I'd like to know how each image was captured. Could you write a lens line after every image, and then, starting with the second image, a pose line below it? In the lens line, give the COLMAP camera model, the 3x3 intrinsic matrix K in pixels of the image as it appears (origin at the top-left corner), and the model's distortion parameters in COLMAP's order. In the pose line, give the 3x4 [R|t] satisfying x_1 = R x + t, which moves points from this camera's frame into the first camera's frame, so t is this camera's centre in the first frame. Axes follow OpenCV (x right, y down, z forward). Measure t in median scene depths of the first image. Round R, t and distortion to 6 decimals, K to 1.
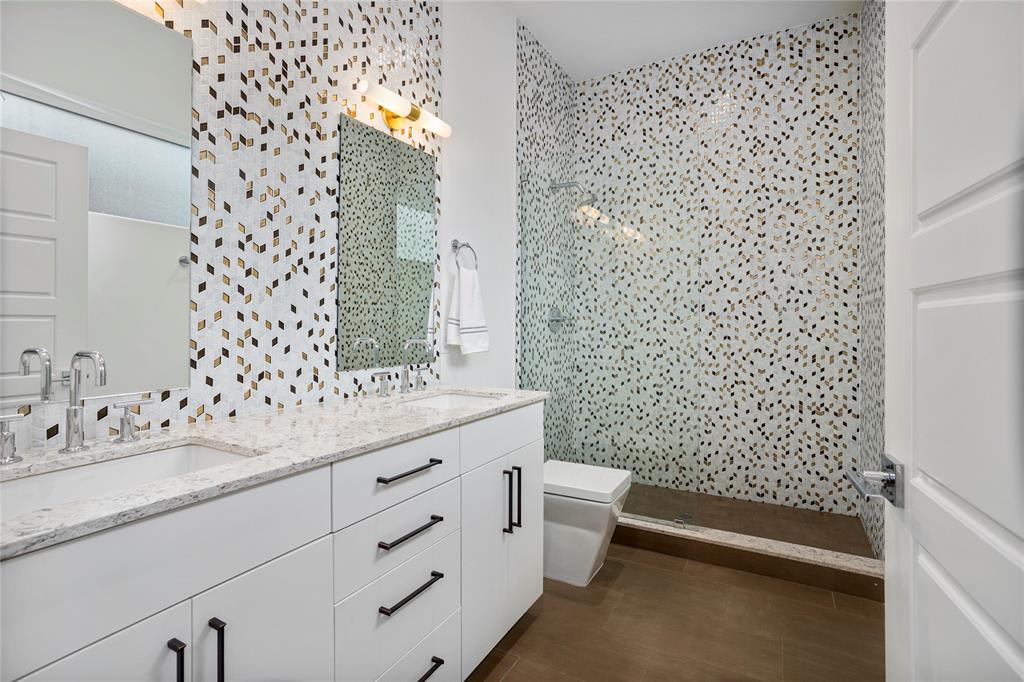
lens RADIAL K [[488.7, 0, 515.6], [0, 488.7, 311.8], [0, 0, 1]] dist [-0.001825, 0.000298]
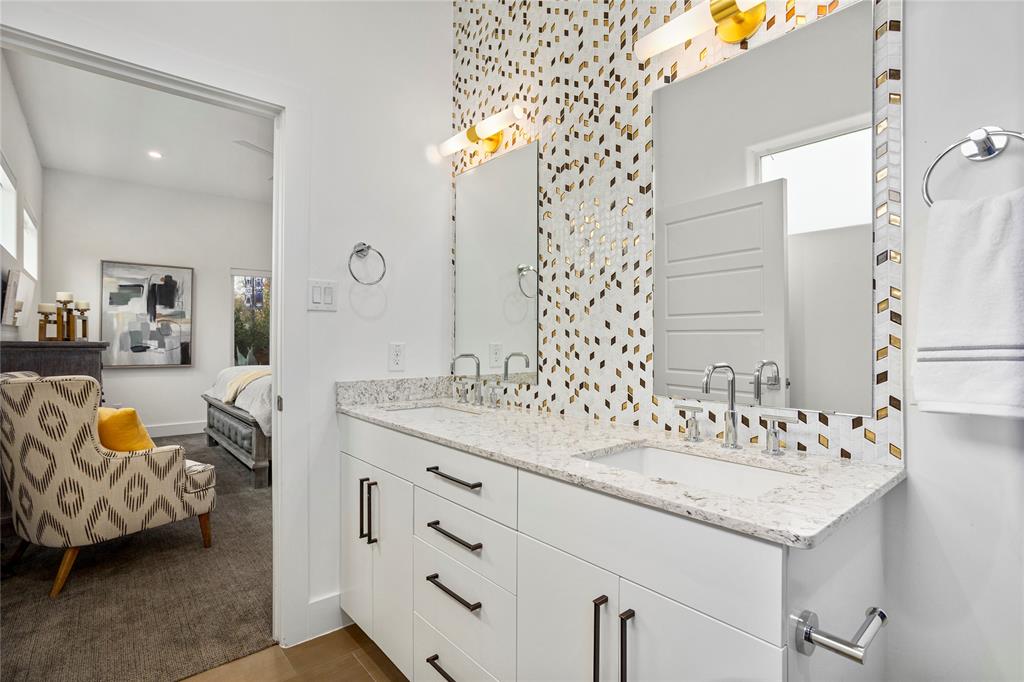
lens RADIAL K [[500.7, 0, 512.0], [0, 500.7, 341.0], [0, 0, 1]] dist [-0.055210, 0.030163]
pose [[-0.354114, -0.008717, -0.935162, 0.593992], [0.015302, 0.999769, -0.015113, 0.040718], [0.935077, -0.019661, -0.353899, 1.199834]]
